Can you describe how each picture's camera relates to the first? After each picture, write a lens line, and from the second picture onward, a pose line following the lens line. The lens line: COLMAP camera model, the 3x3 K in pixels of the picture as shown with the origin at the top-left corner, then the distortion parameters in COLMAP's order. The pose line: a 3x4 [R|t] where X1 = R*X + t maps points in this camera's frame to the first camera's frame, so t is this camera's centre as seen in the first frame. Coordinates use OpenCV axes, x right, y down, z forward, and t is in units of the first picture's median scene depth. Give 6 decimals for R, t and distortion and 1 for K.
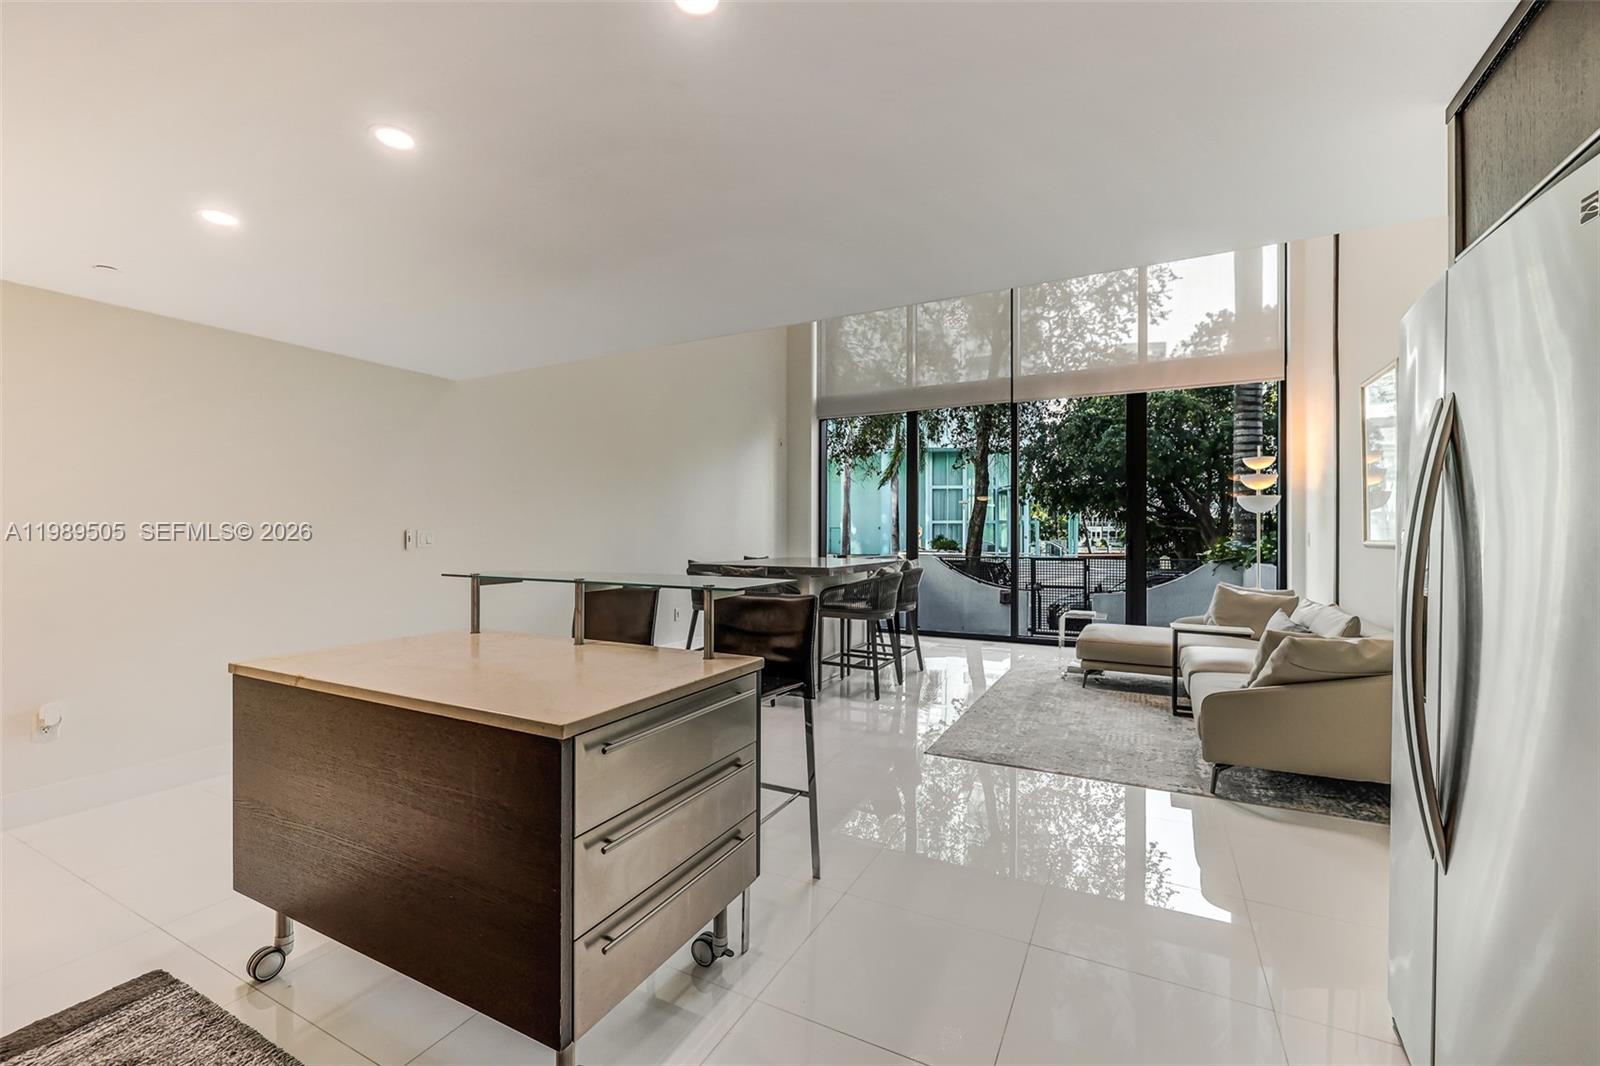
lens RADIAL K [[688.5, 0, 779.0], [0, 688.5, 524.4], [0, 0, 1]] dist [0.001732, 0.000423]
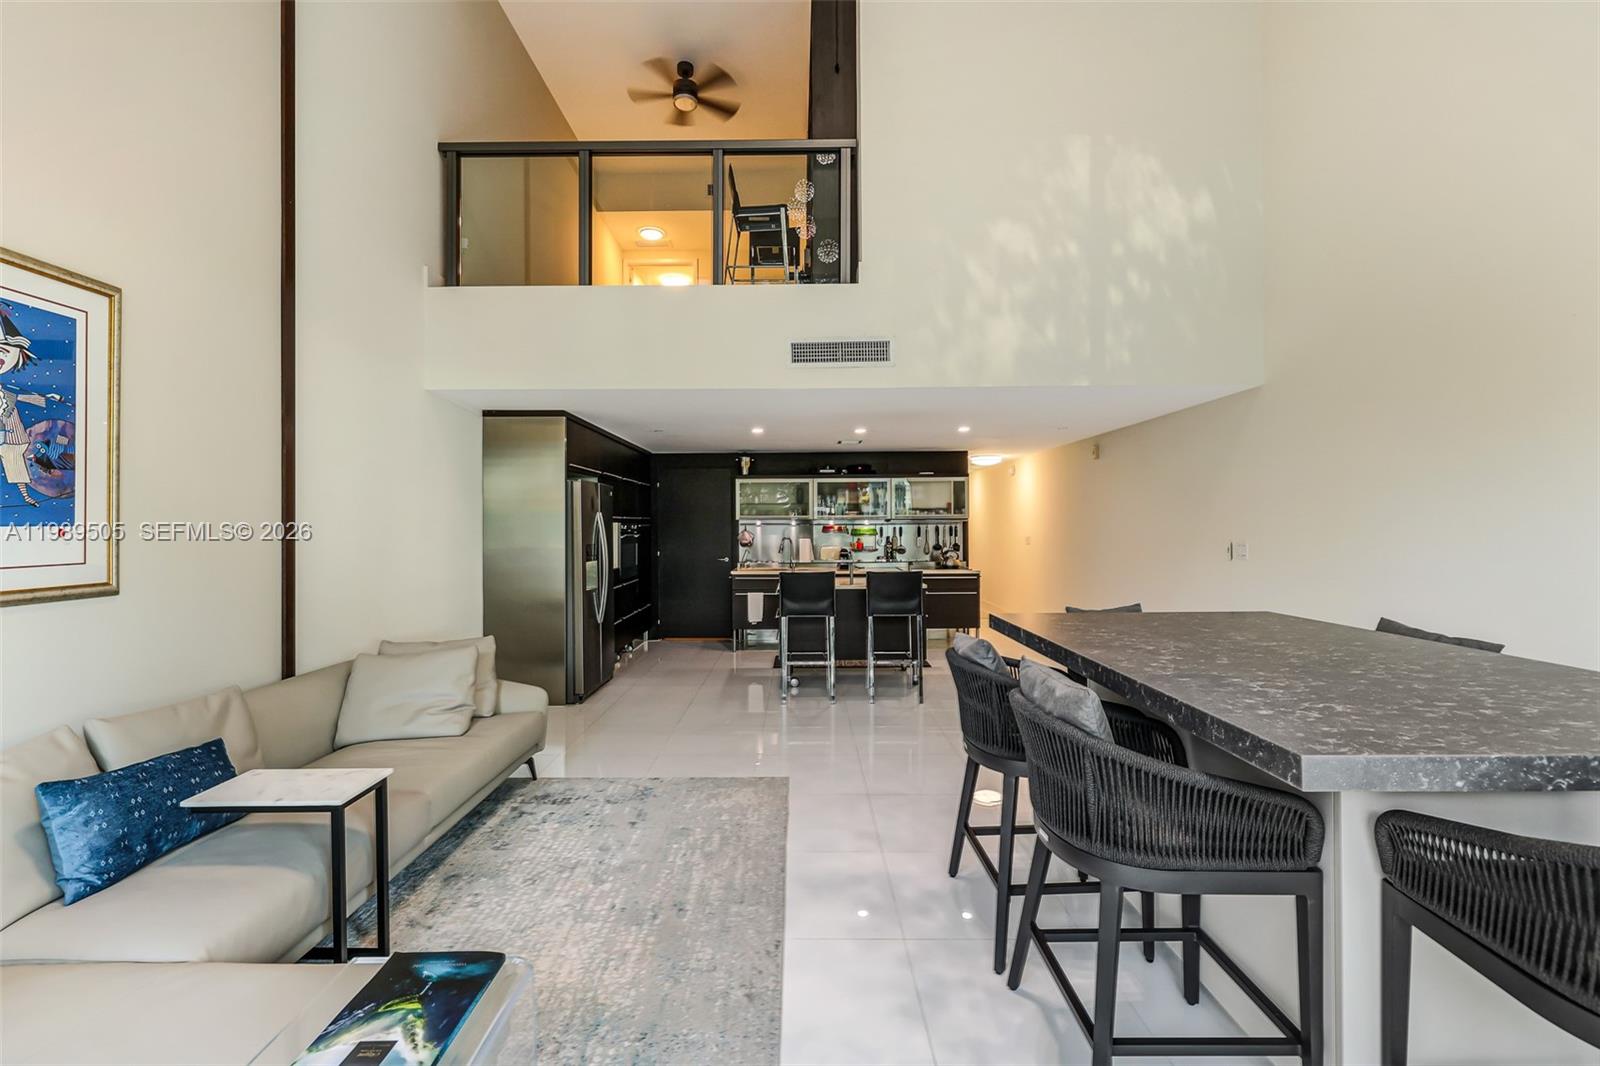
lens RADIAL K [[680.4, 0, 791.2], [0, 680.4, 524.5], [0, 0, 1]] dist [-0.000749, 0.000108]
pose [[-0.887144, 0.004231, -0.461473, 0.224254], [0.011232, 0.999860, -0.012424, -0.003000], [0.461356, -0.016205, -0.887067, 0.639442]]
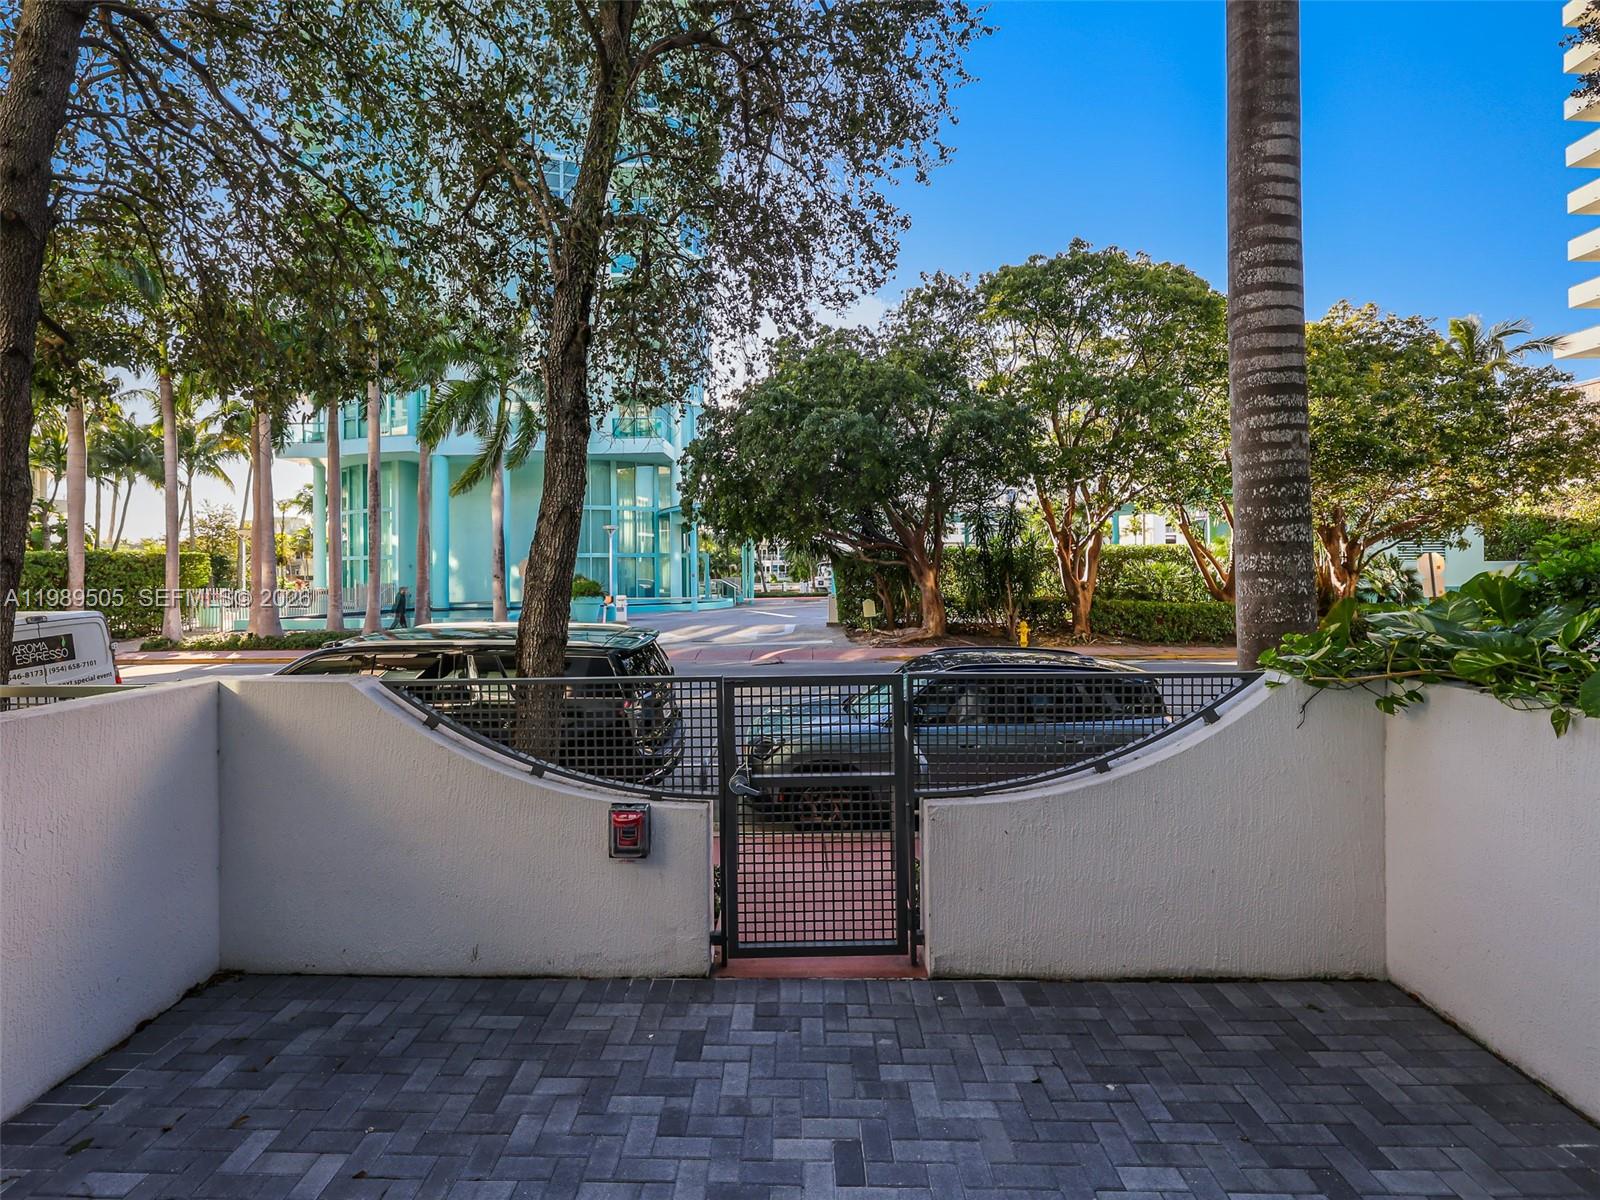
lens RADIAL K [[767.3, 0, 784.4], [0, 767.3, 567.7], [0, 0, 1]] dist [0.000058, -0.000012]
pose [[0.894433, -0.009624, 0.447098, 0.267135], [0.004331, 0.999908, 0.012860, 0.000420], [-0.447181, -0.009566, 0.894392, 0.751975]]
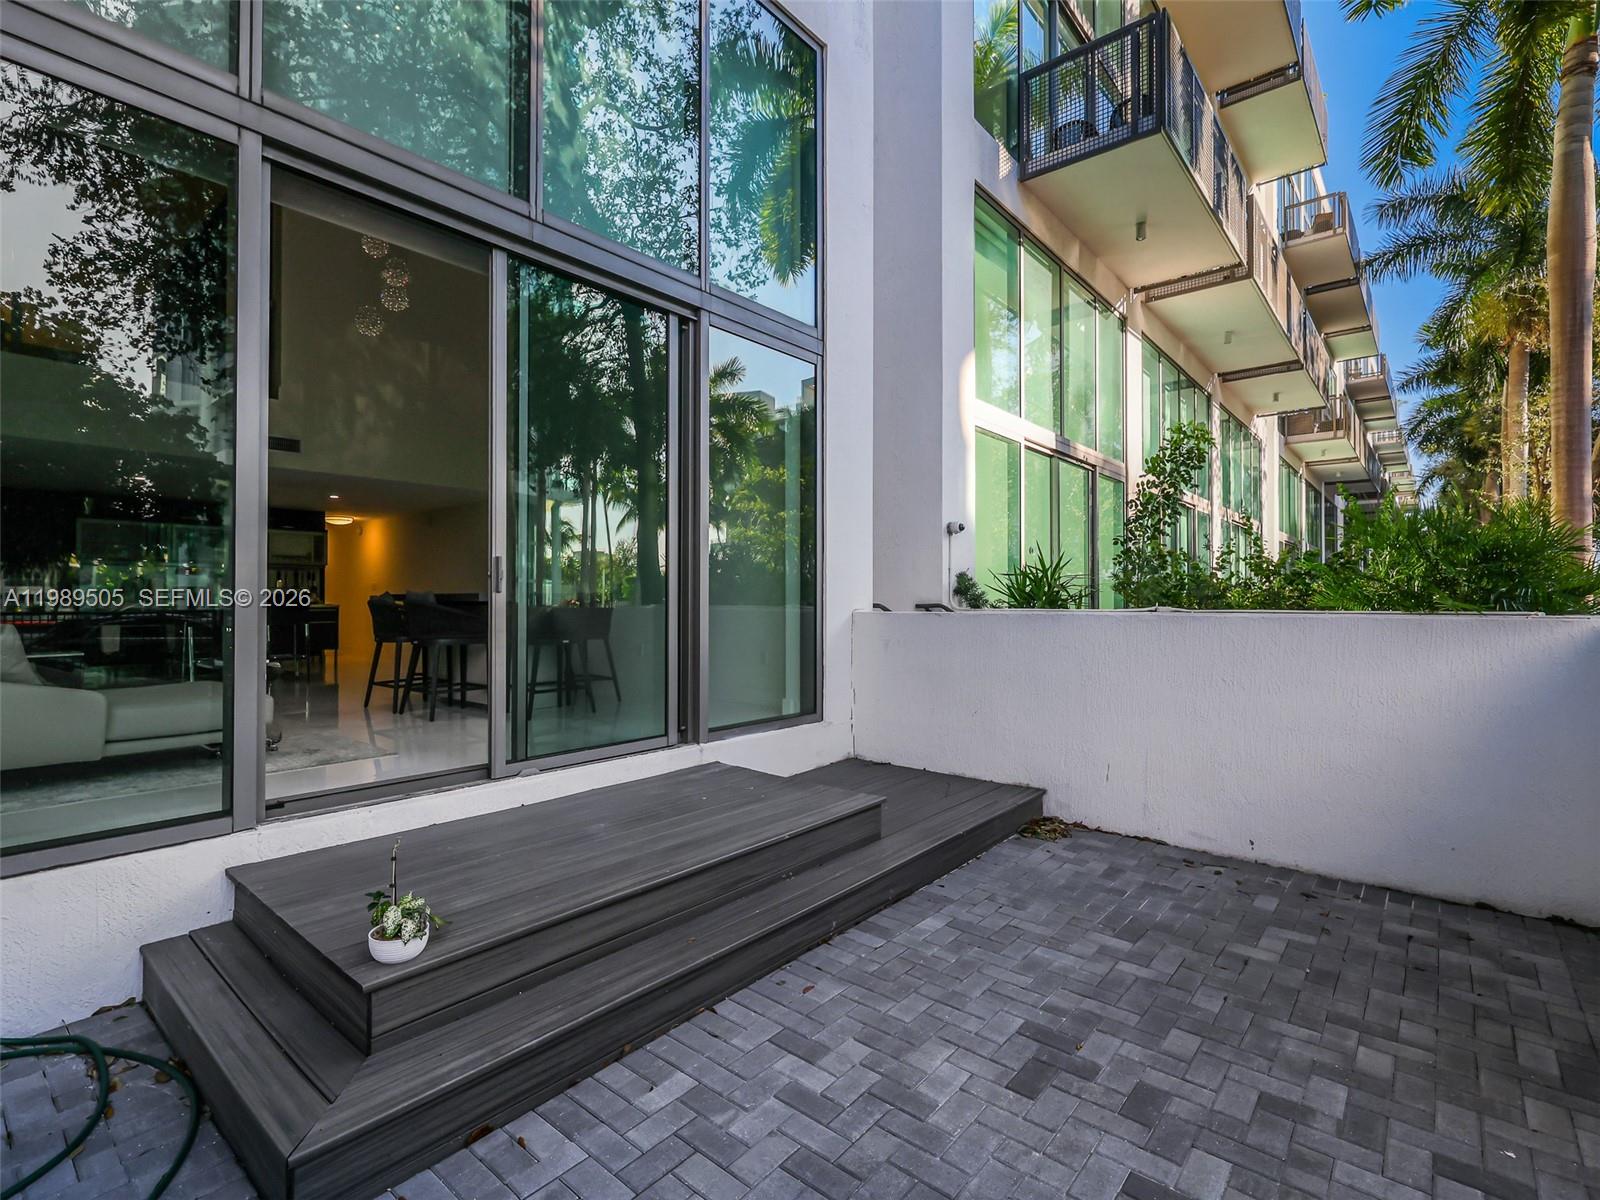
lens RADIAL K [[755.8, 0, 782.6], [0, 755.8, 594.5], [0, 0, 1]] dist [-0.001691, 0.000269]
pose [[-0.221345, -0.009112, -0.975153, 0.562199], [0.012353, 0.999850, -0.012147, 0.040733], [0.975117, -0.014735, -0.221200, 0.894404]]
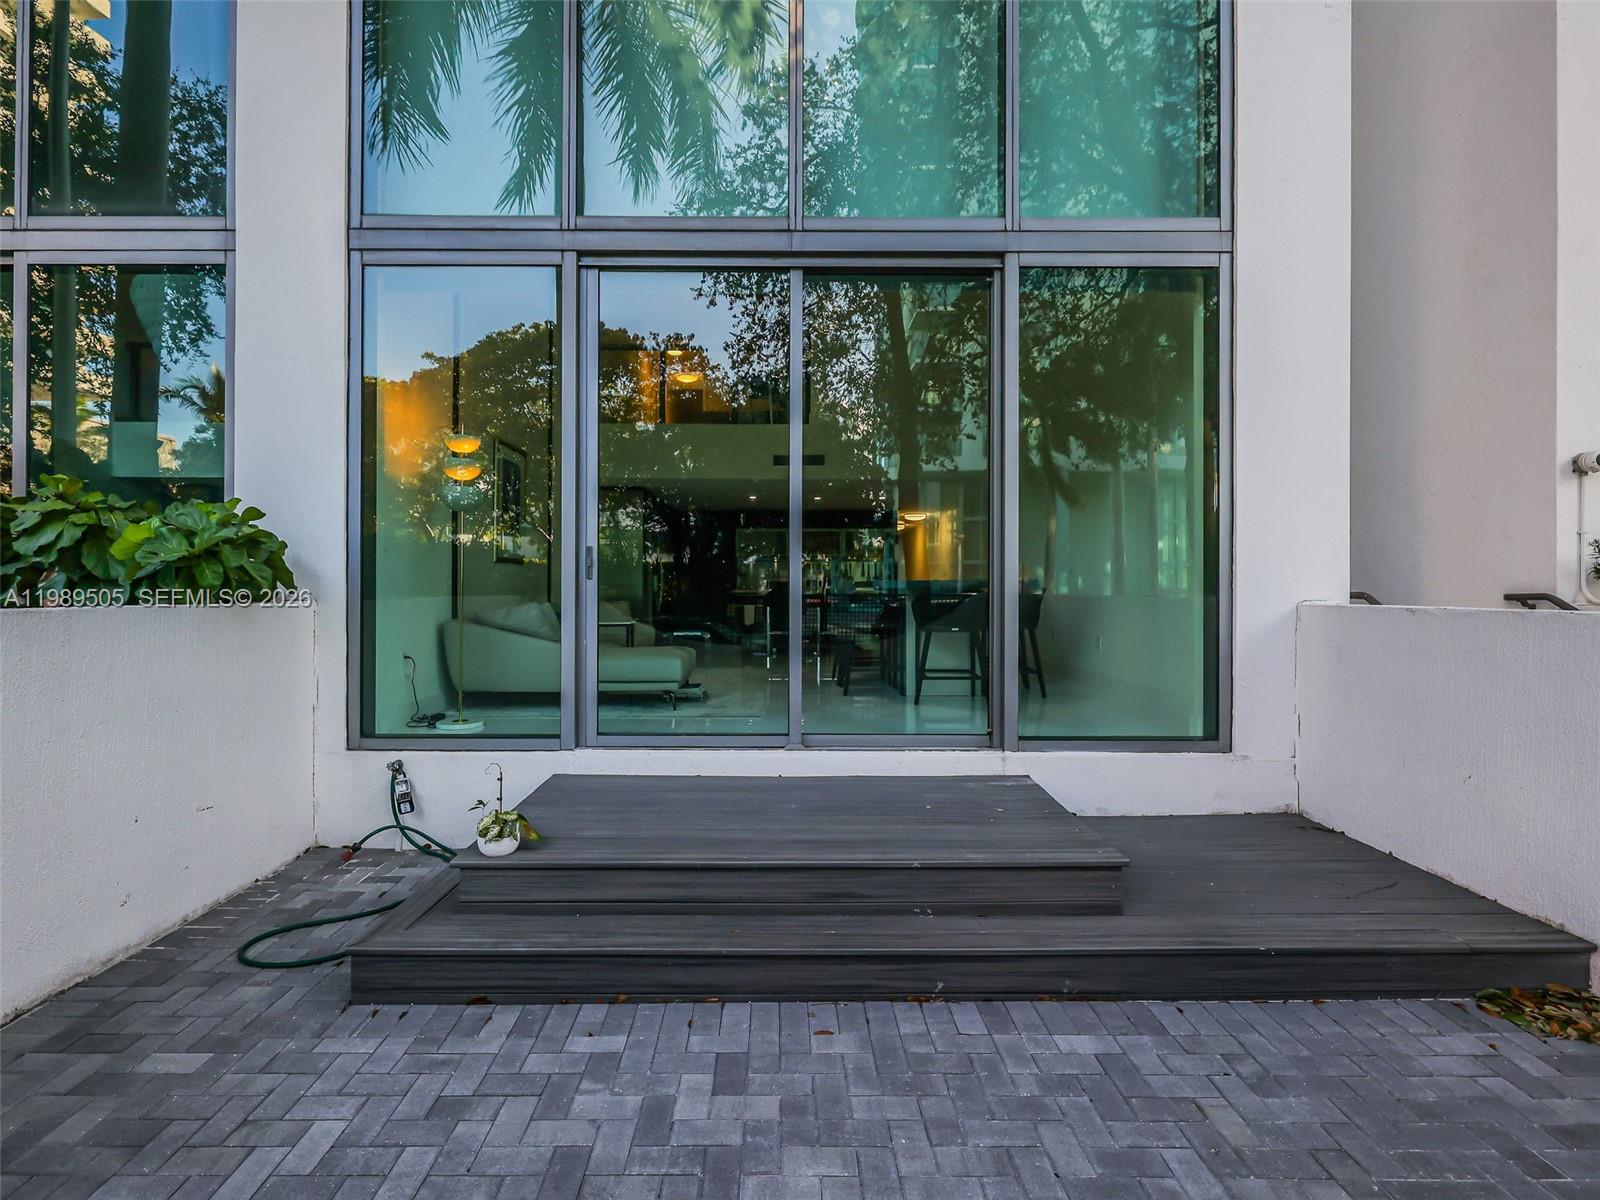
lens RADIAL K [[769.1, 0, 787.8], [0, 769.1, 584.2], [0, 0, 1]] dist [0.000088, -0.000231]
pose [[-0.879933, -0.004383, -0.475078, 0.428596], [0.003584, 0.999868, -0.015862, 0.042483], [0.475085, -0.015660, -0.879801, 1.039611]]
